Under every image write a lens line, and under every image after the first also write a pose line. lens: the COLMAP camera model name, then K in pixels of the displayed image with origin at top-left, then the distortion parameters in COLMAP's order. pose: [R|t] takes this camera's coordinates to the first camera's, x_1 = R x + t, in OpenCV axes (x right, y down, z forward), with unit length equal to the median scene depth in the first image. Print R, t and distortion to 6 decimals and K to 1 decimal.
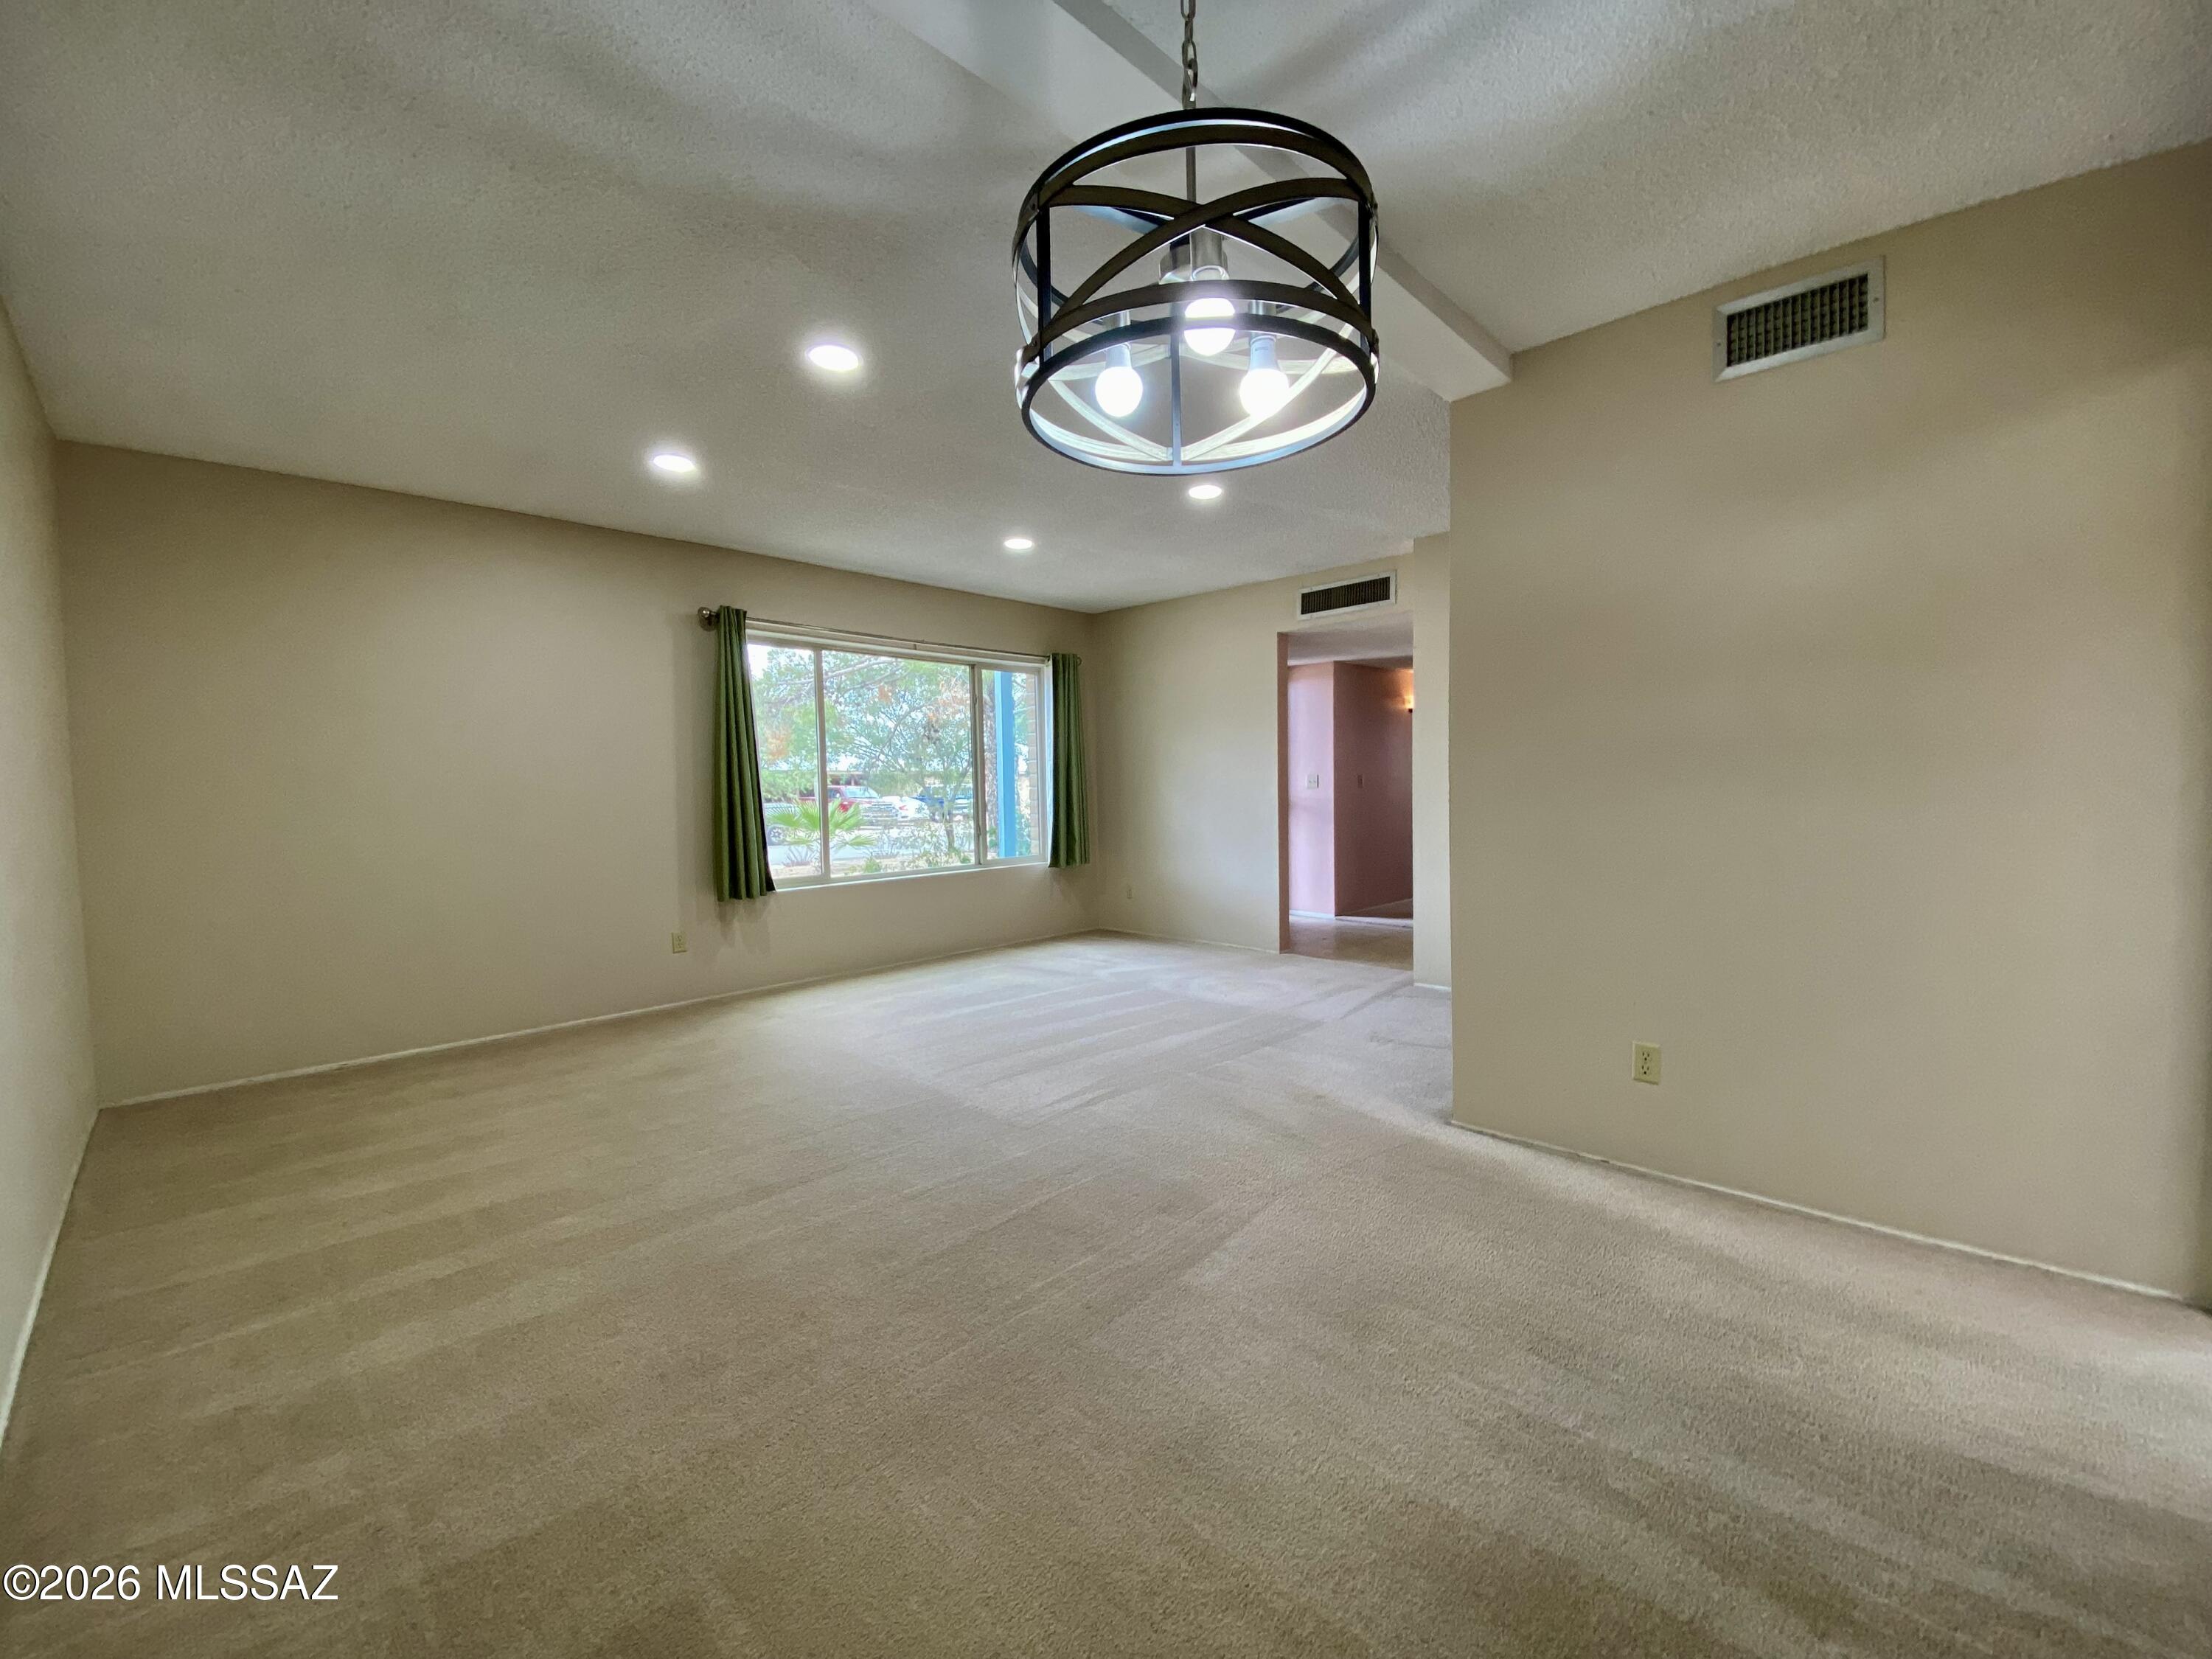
lens RADIAL K [[897.6, 0, 1100.9], [0, 897.6, 833.1], [0, 0, 1]] dist [0.009319, -0.000187]
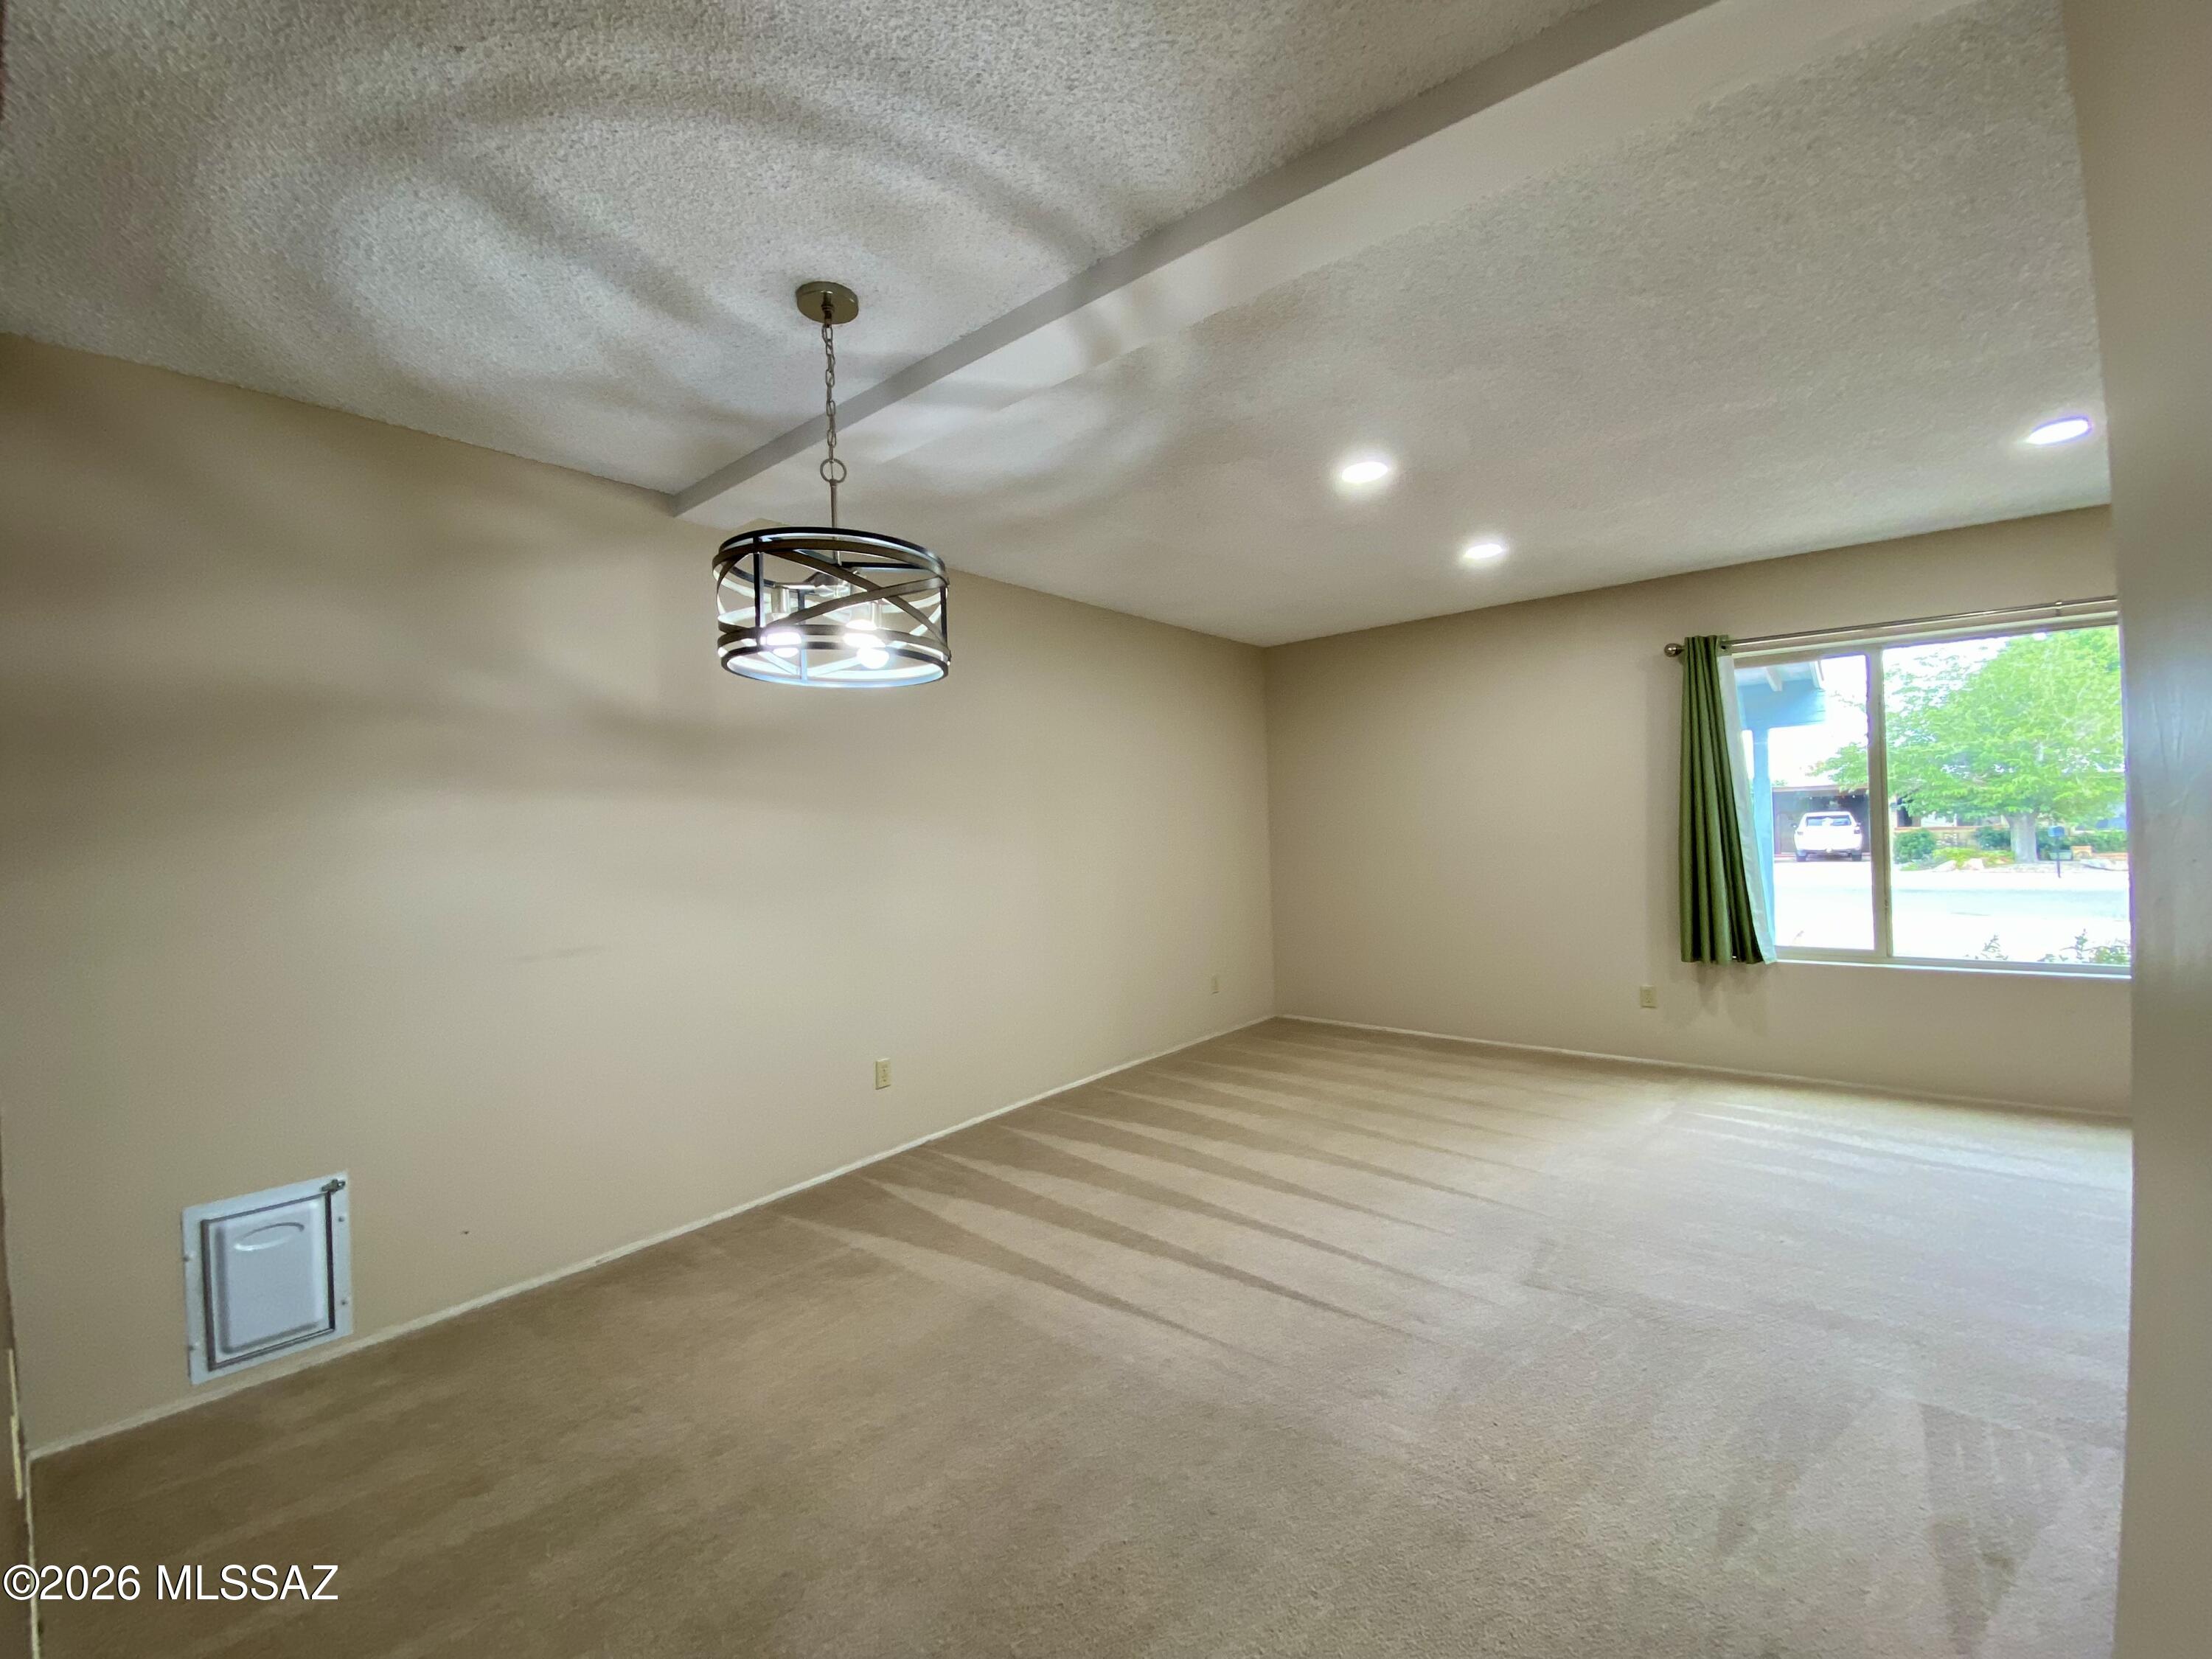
lens RADIAL K [[897.6, 0, 1100.9], [0, 897.6, 833.1], [0, 0, 1]] dist [0.009319, -0.000187]
pose [[0.098803, 0.015924, -0.994980, 0.431584], [-0.026161, 0.999568, 0.013400, -0.051349], [0.994763, 0.024706, 0.099177, 0.324201]]
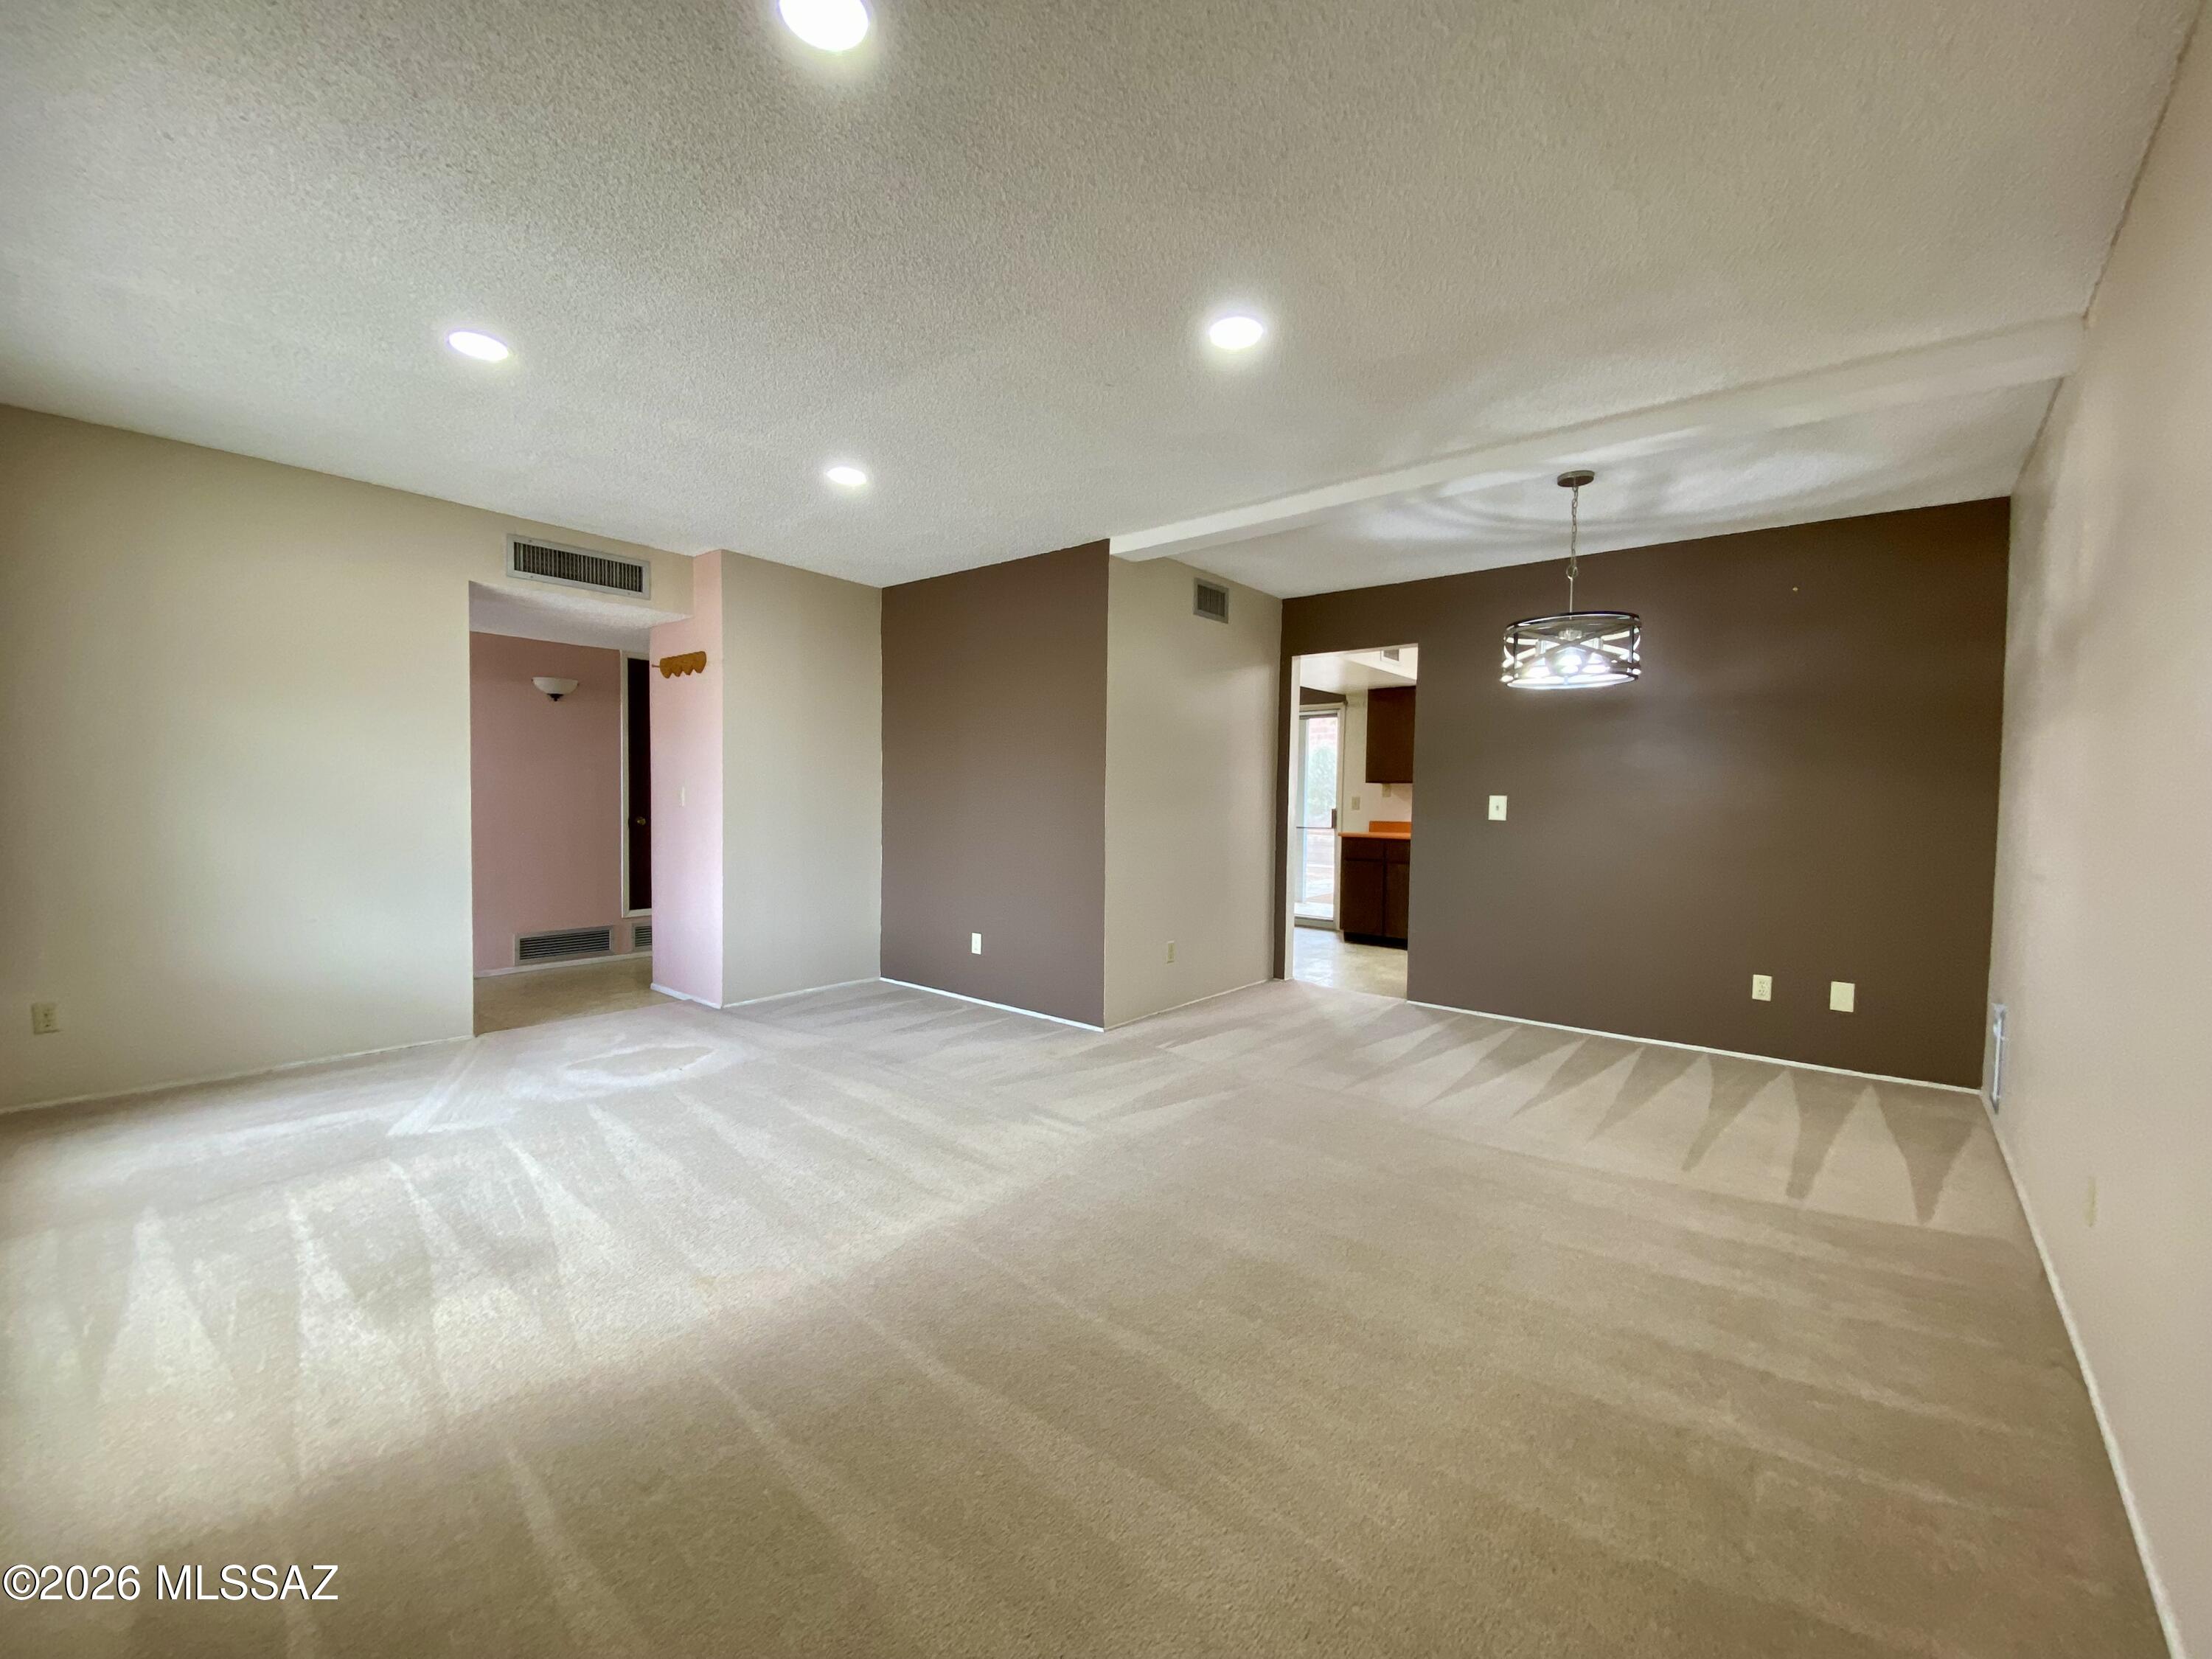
lens RADIAL K [[904.8, 0, 1105.4], [0, 904.8, 825.6], [0, 0, 1]] dist [0.014481, -0.017502]
pose [[-0.087782, -0.021863, 0.995900, -0.678710], [0.043127, 0.998738, 0.025727, -0.034774], [-0.995206, 0.045208, -0.086728, 0.688806]]
